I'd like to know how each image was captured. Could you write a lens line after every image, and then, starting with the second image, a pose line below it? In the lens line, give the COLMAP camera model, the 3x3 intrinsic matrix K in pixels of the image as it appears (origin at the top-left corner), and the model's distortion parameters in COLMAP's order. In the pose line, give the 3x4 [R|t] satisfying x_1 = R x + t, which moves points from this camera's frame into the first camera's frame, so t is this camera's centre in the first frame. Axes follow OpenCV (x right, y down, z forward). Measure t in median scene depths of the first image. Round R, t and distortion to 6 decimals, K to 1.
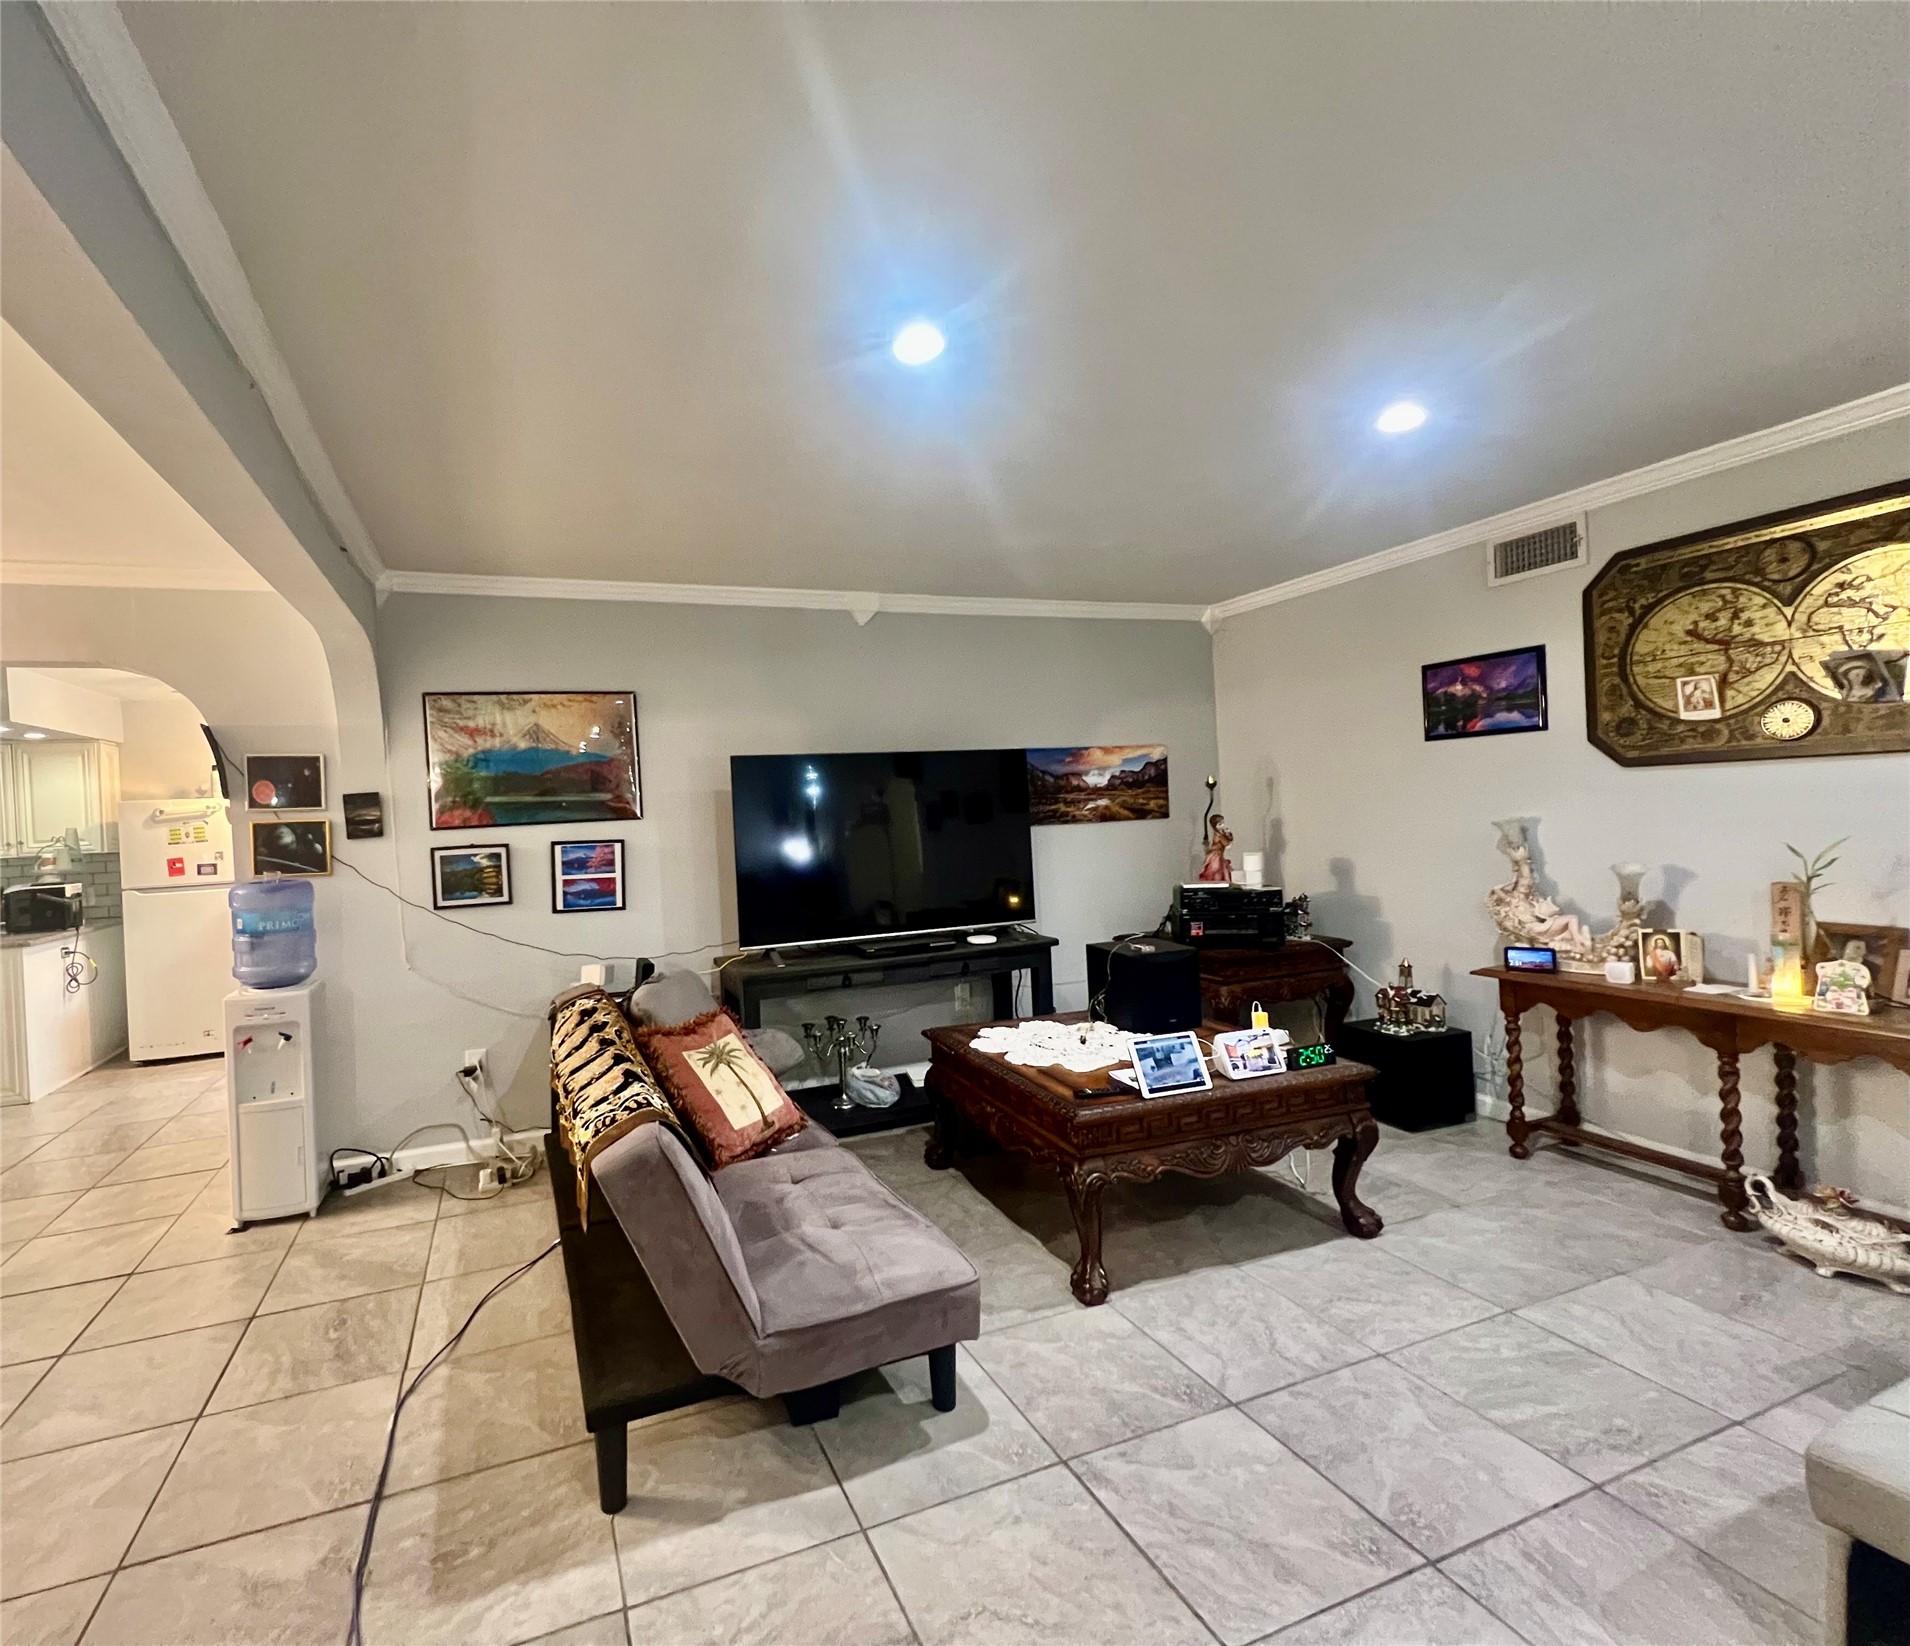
lens RADIAL K [[846.9, 0, 953.8], [0, 846.9, 811.3], [0, 0, 1]] dist [0.004380, 0.000129]
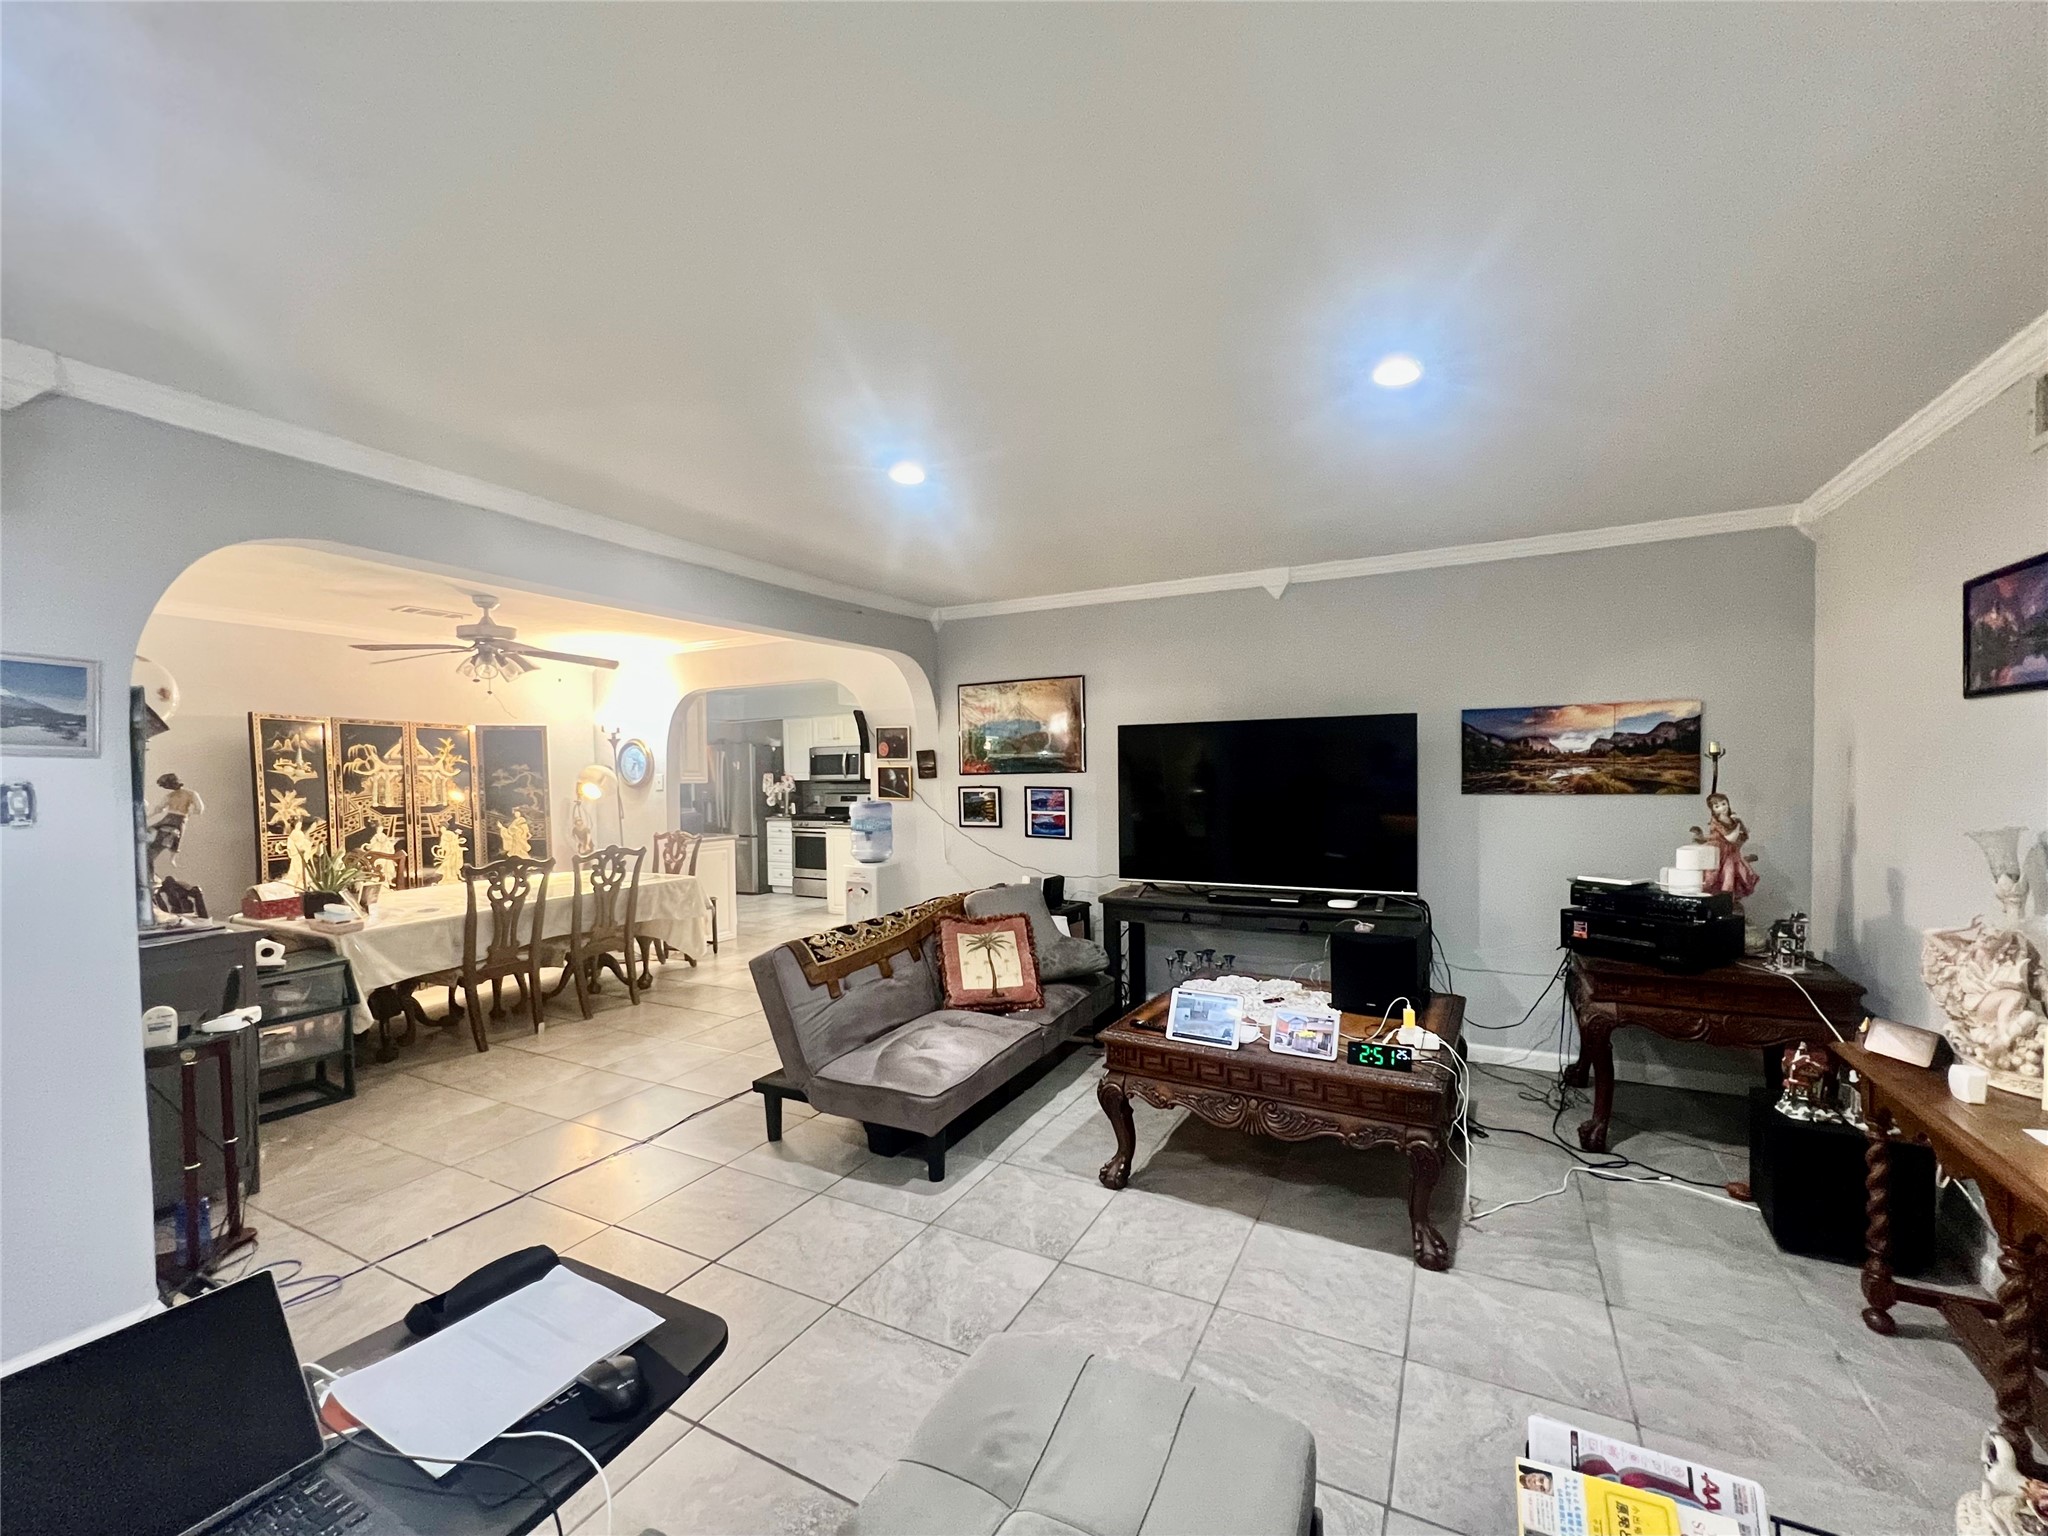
lens RADIAL K [[823.3, 0, 1030.6], [0, 823.3, 784.7], [0, 0, 1]] dist [0.000567, 0.000444]
pose [[0.693959, 0.049675, -0.718299, 0.523675], [-0.021703, 0.998607, 0.048093, -0.033112], [0.719687, -0.017786, 0.694071, 0.056144]]
